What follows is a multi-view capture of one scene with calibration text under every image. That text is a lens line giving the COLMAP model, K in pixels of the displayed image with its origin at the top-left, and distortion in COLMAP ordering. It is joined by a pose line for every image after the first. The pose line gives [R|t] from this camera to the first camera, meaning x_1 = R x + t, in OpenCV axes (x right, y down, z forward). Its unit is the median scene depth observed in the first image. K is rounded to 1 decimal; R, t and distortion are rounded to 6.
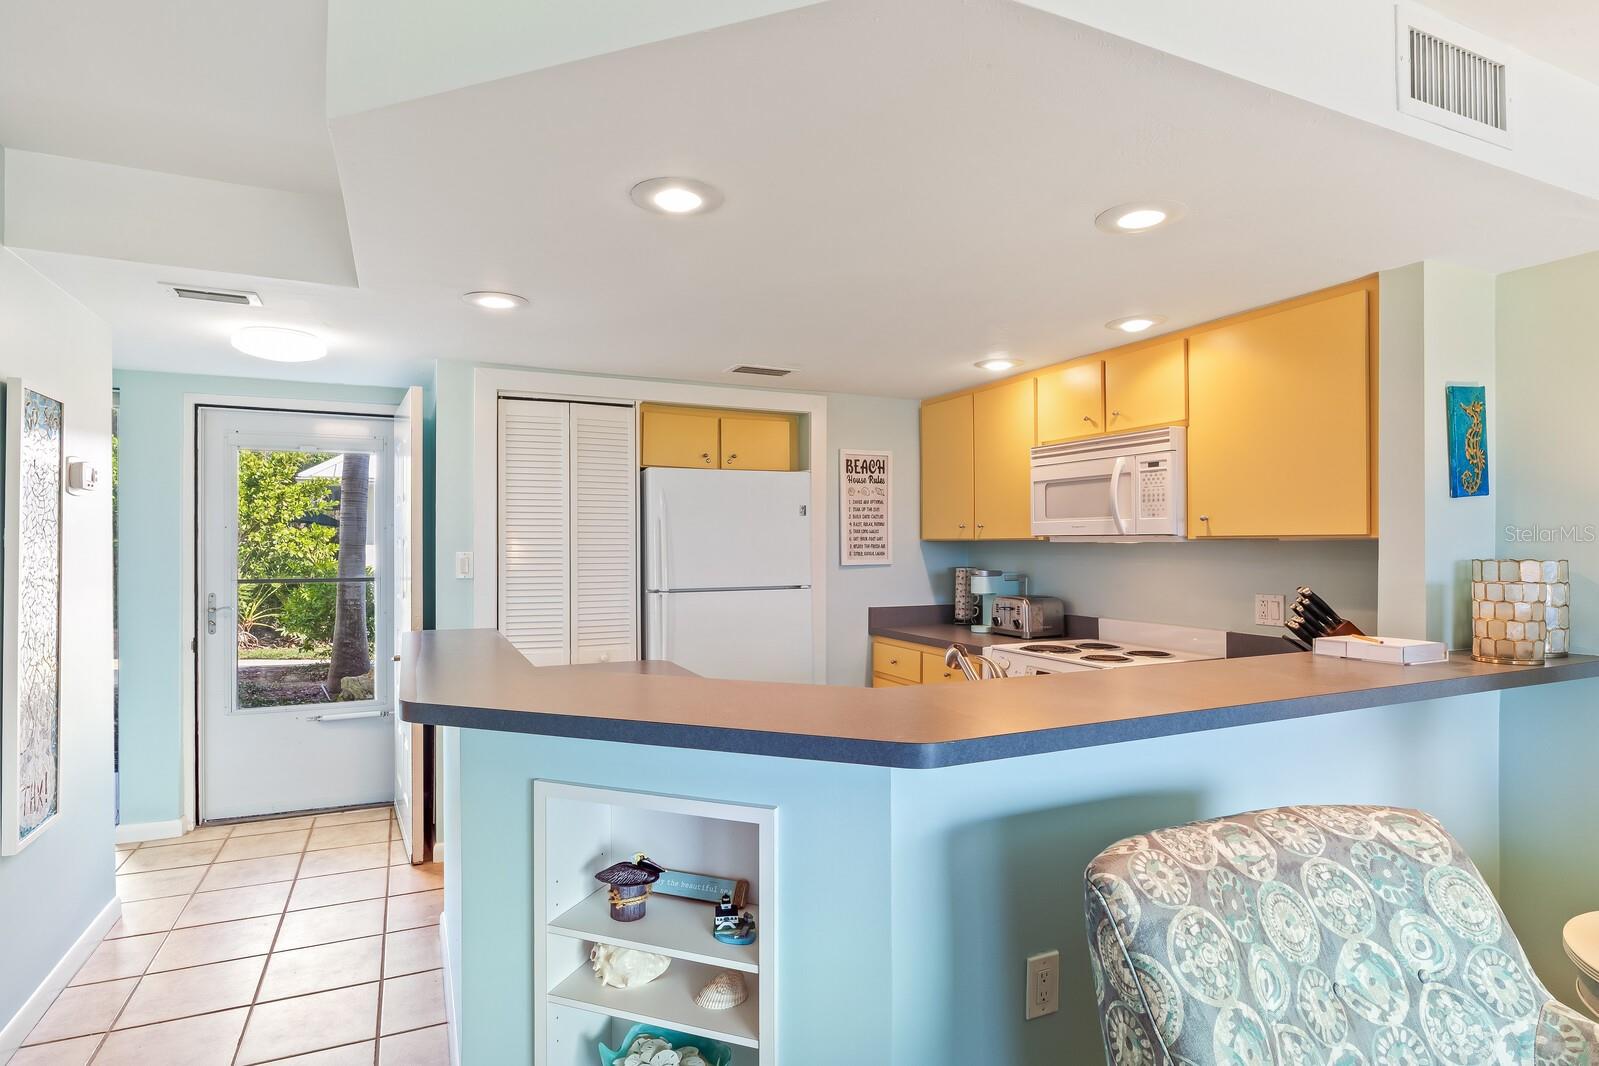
lens RADIAL K [[846.1, 0, 799.5], [0, 846.1, 533.0], [0, 0, 1]] dist [-0.001809, -0.017386]
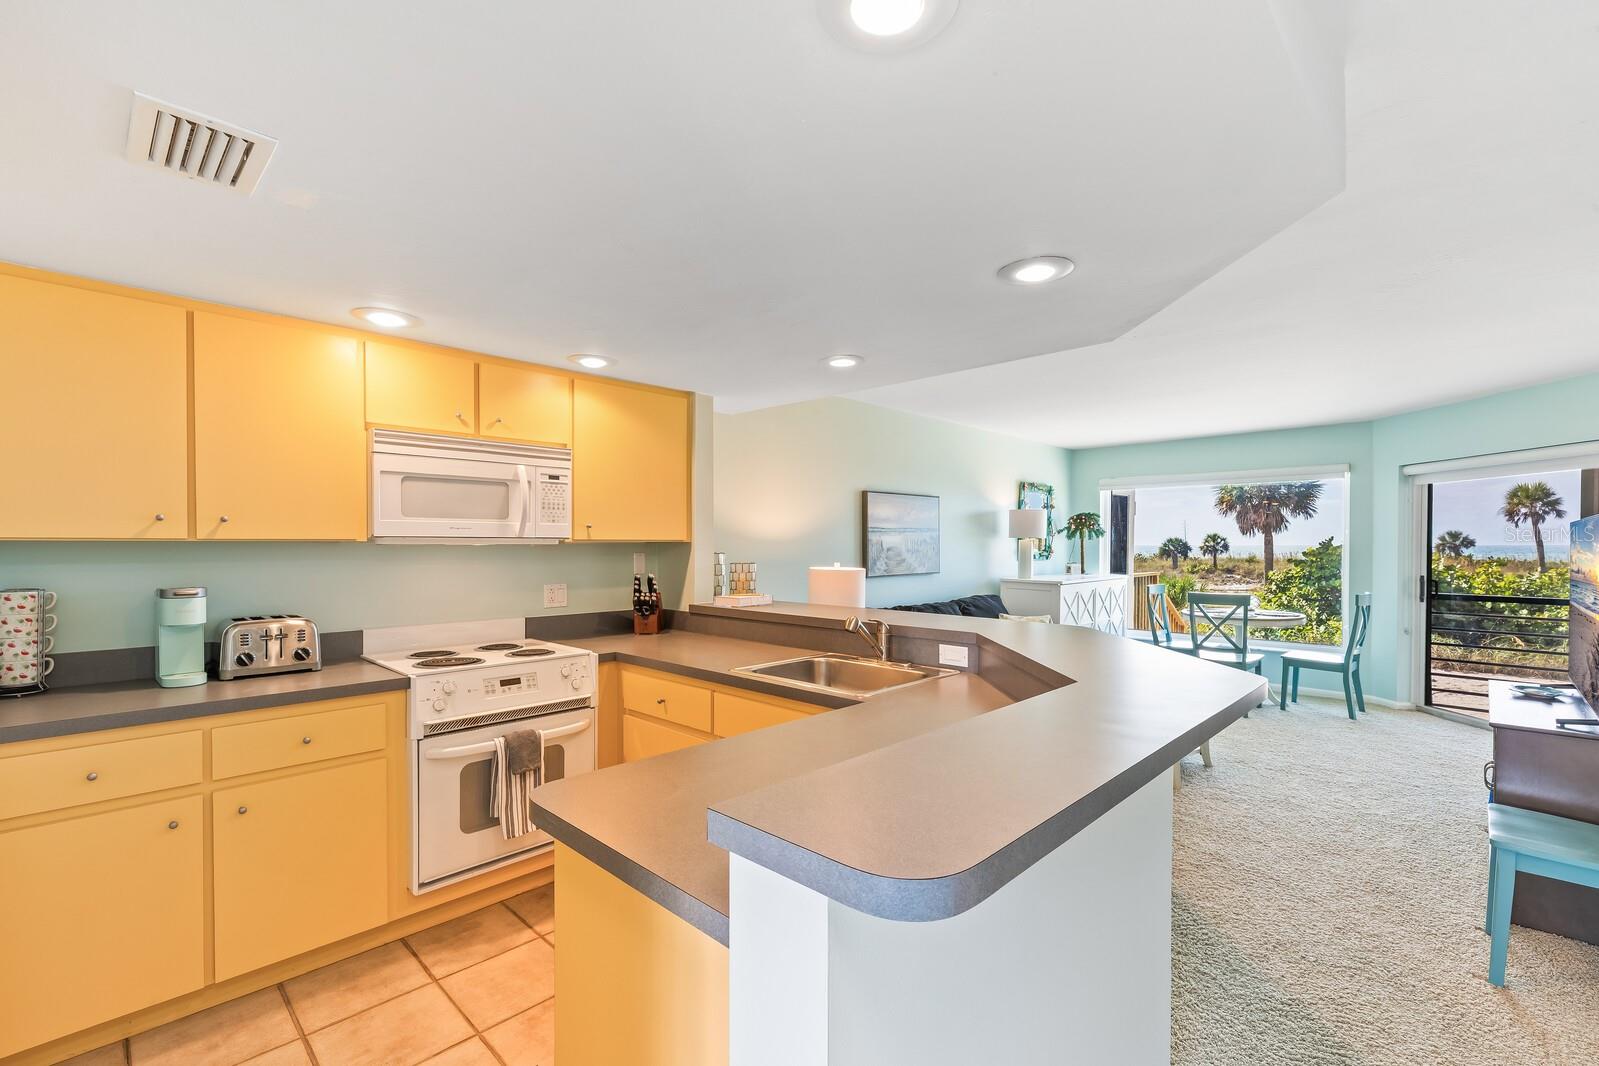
lens RADIAL K [[701.5, 0, 800.7], [0, 701.5, 555.8], [0, 0, 1]] dist [0.002066, 0.000135]
pose [[-0.353615, -0.013386, 0.935295, -0.495230], [-0.009791, 0.999896, 0.010609, 0.010737], [-0.935340, -0.005406, -0.353710, 0.835410]]
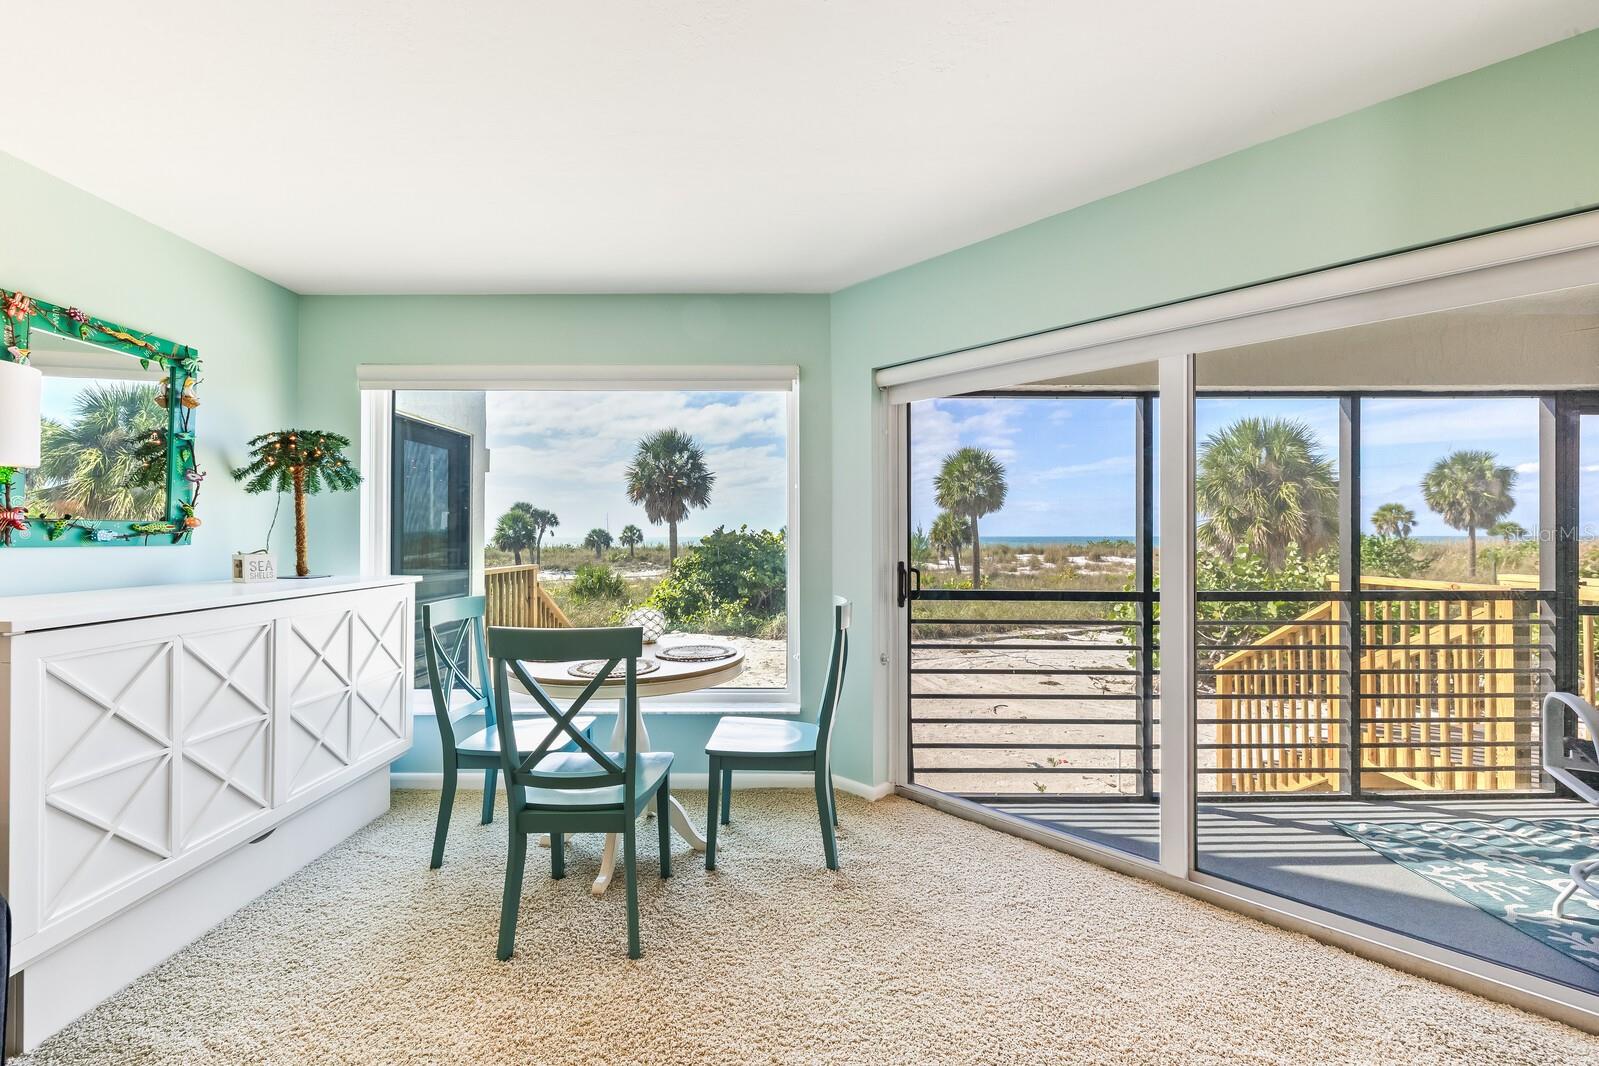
lens RADIAL K [[685.6, 0, 807.7], [0, 685.6, 536.8], [0, 0, 1]] dist [0.001772, 0.000112]
pose [[-0.910250, 0.001958, 0.414054, 0.180804], [-0.002176, 0.999952, -0.009513, 0.032885], [-0.414052, -0.009560, -0.910203, -0.096667]]
